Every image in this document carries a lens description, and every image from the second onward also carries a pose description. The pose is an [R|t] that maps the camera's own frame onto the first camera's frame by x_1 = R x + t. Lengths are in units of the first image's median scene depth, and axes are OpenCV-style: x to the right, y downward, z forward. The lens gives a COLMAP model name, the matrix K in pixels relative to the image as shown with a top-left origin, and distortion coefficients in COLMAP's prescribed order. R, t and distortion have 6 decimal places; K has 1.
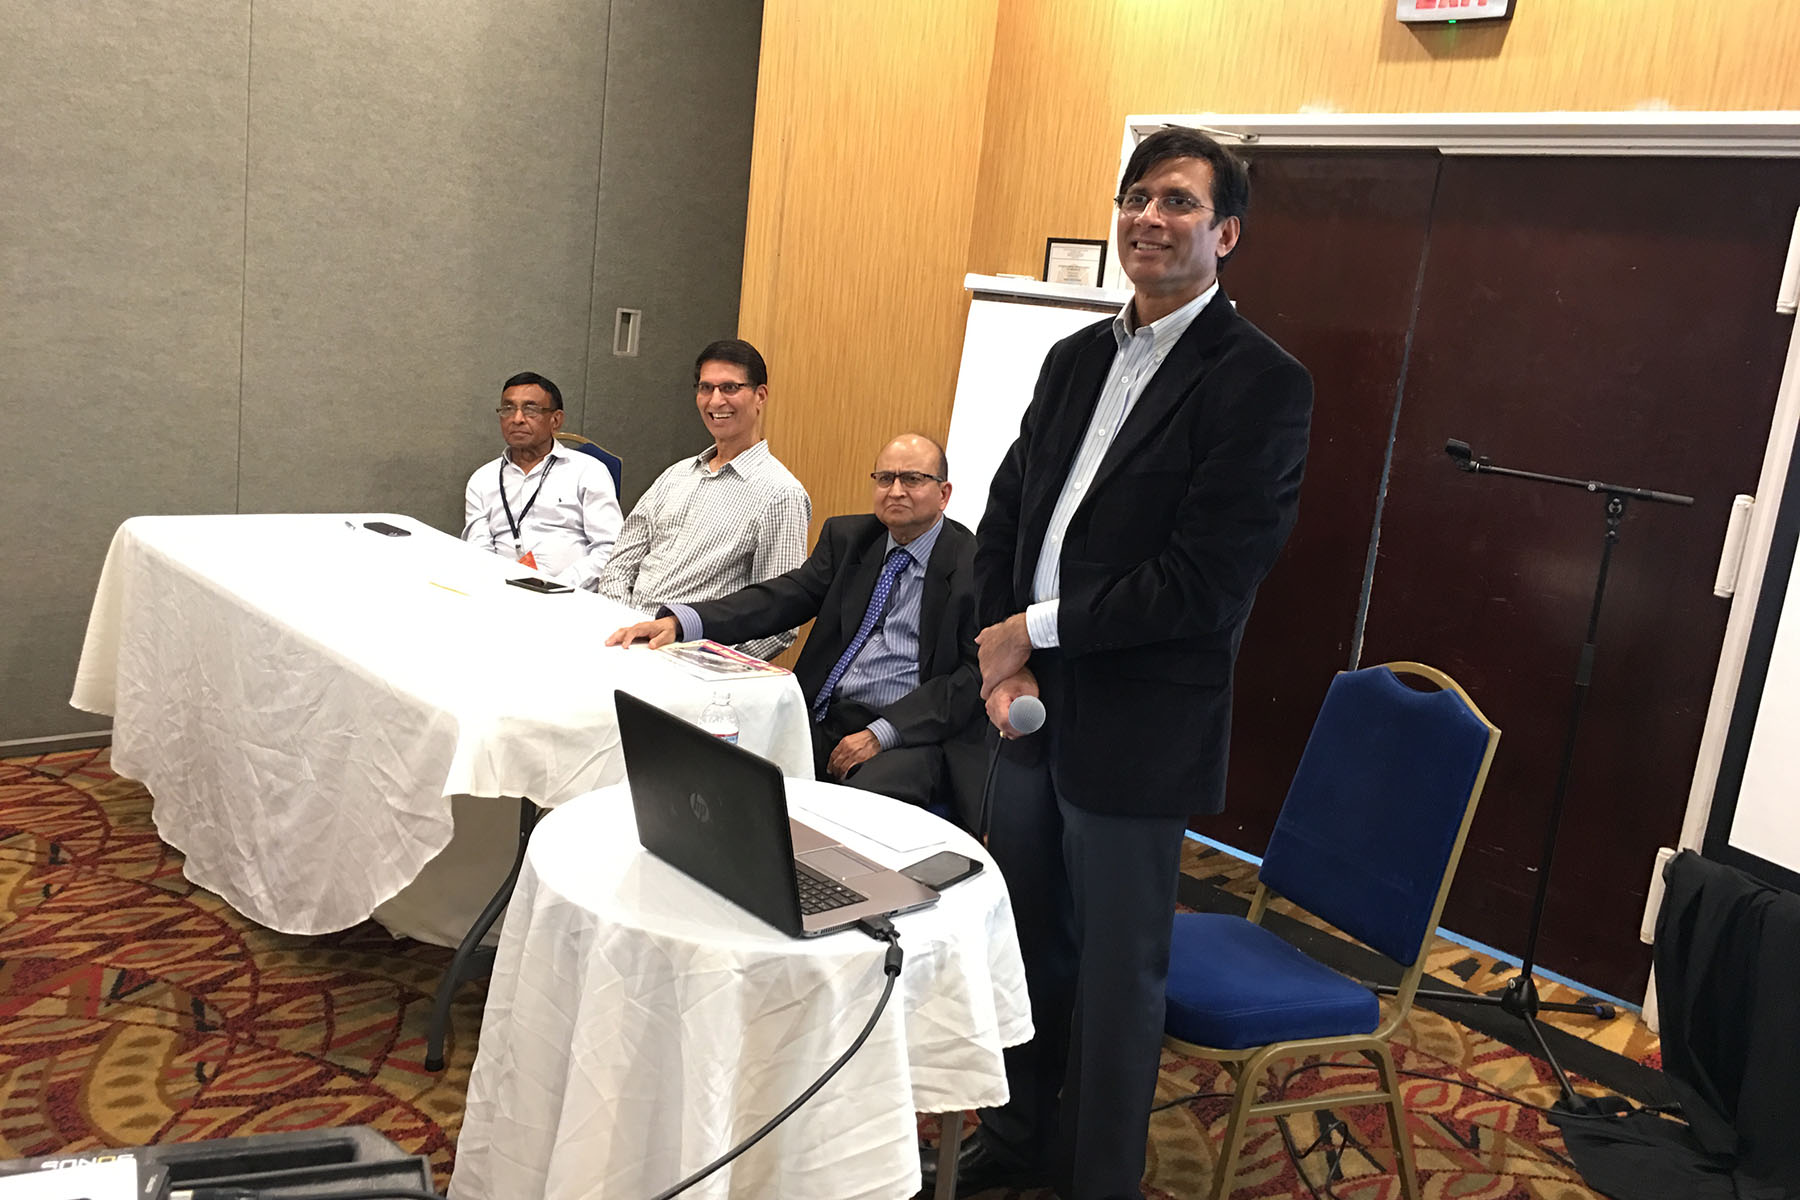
lens RADIAL K [[1529.4, 0, 892.0], [0, 1529.4, 604.2], [0, 0, 1]] dist [0.066690, -0.106377]
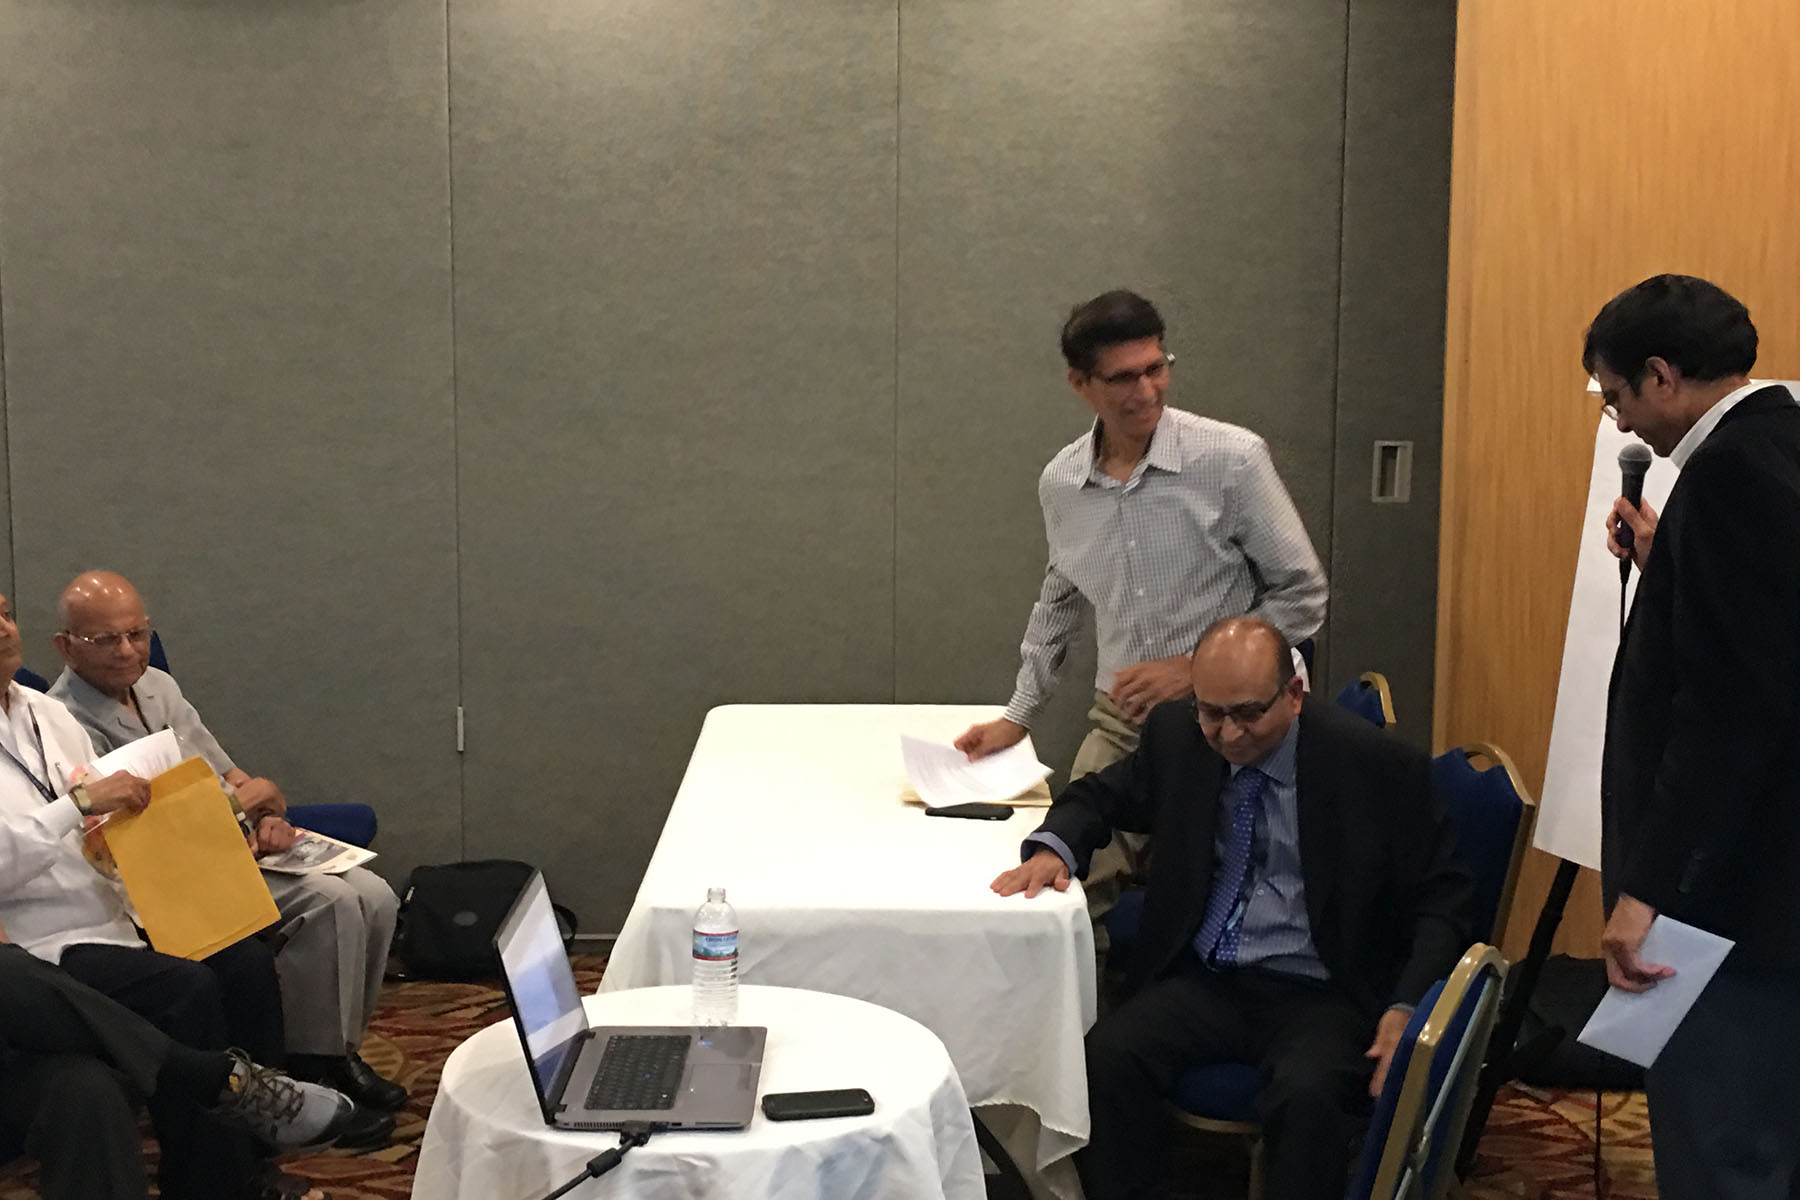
lens RADIAL K [[2285.3, 0, 833.0], [0, 2285.3, 603.2], [0, 0, 1]] dist [0.034970, -0.013539]
pose [[0.717611, -0.018416, -0.696201, 0.568327], [-0.058149, 0.994575, -0.086246, -0.000656], [0.694013, 0.102375, 0.712647, 0.024194]]
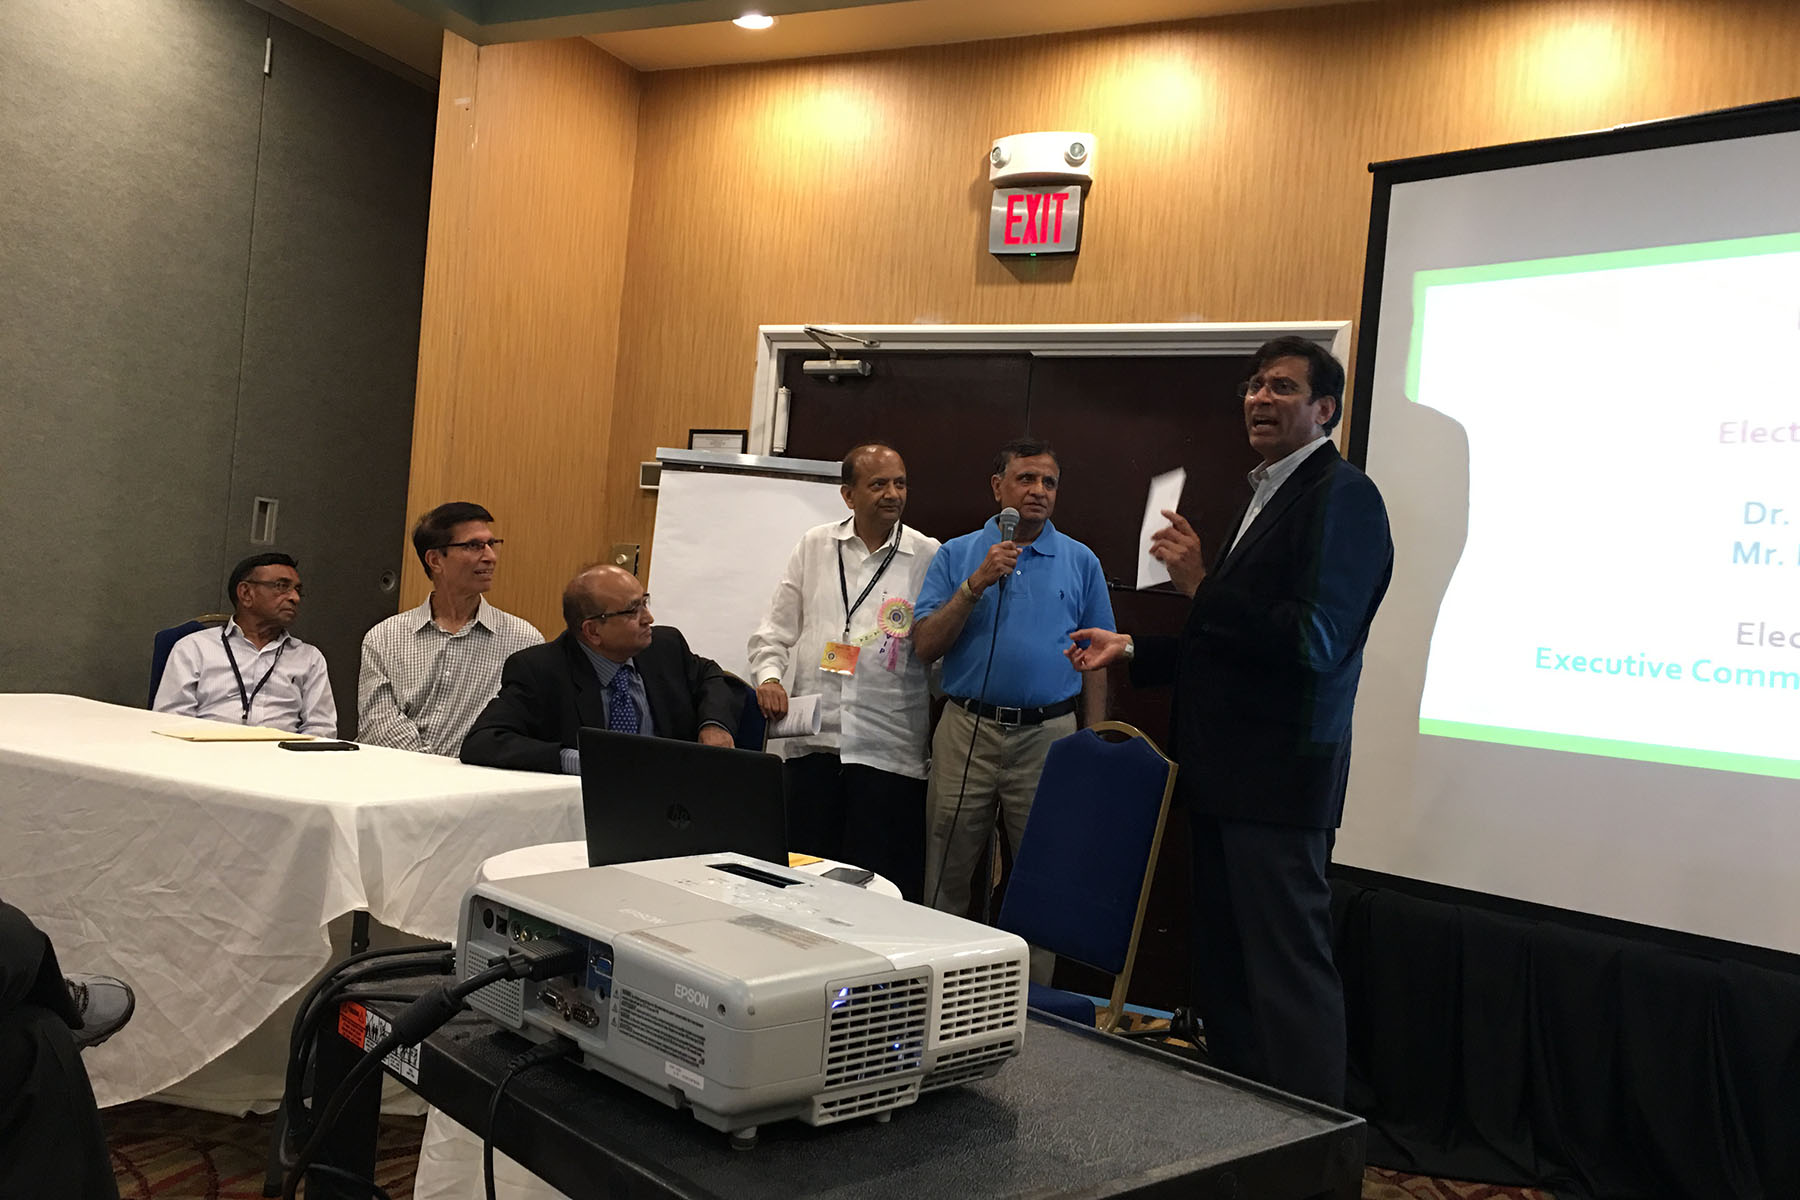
lens RADIAL K [[1529.4, 0, 892.0], [0, 1529.4, 604.2], [0, 0, 1]] dist [0.066690, -0.106377]
pose [[0.935789, -0.028889, 0.351374, -0.200565], [0.086800, 0.984838, -0.150197, 0.086193], [-0.341708, 0.171052, 0.924109, -0.077601]]
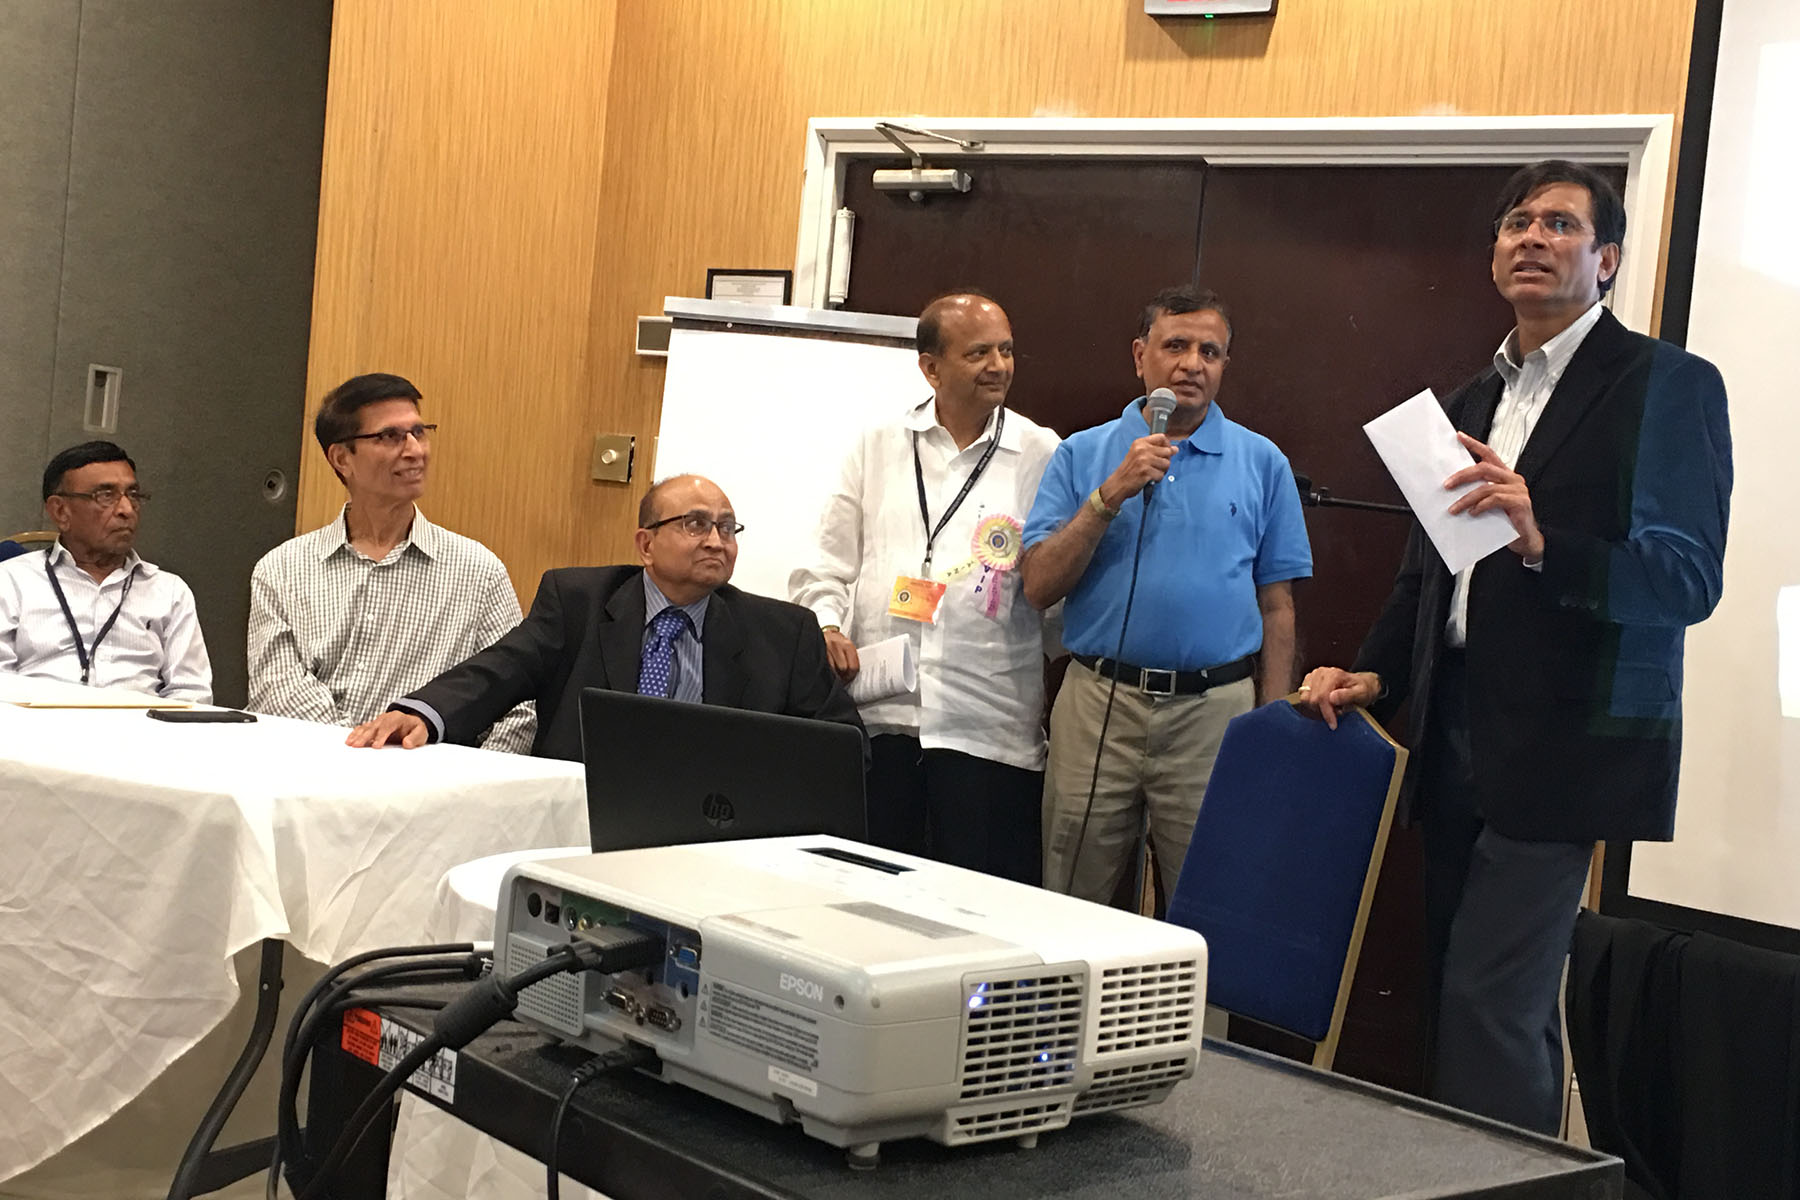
lens RADIAL K [[2294.4, 0, 928.2], [0, 2294.4, 600.7], [0, 0, 1]] dist [0.038202, 0.034062]
pose [[0.944669, -0.034059, 0.326253, -0.226634], [0.077060, 0.989803, -0.119798, 0.094724], [-0.318846, 0.138311, 0.937661, -0.125280]]
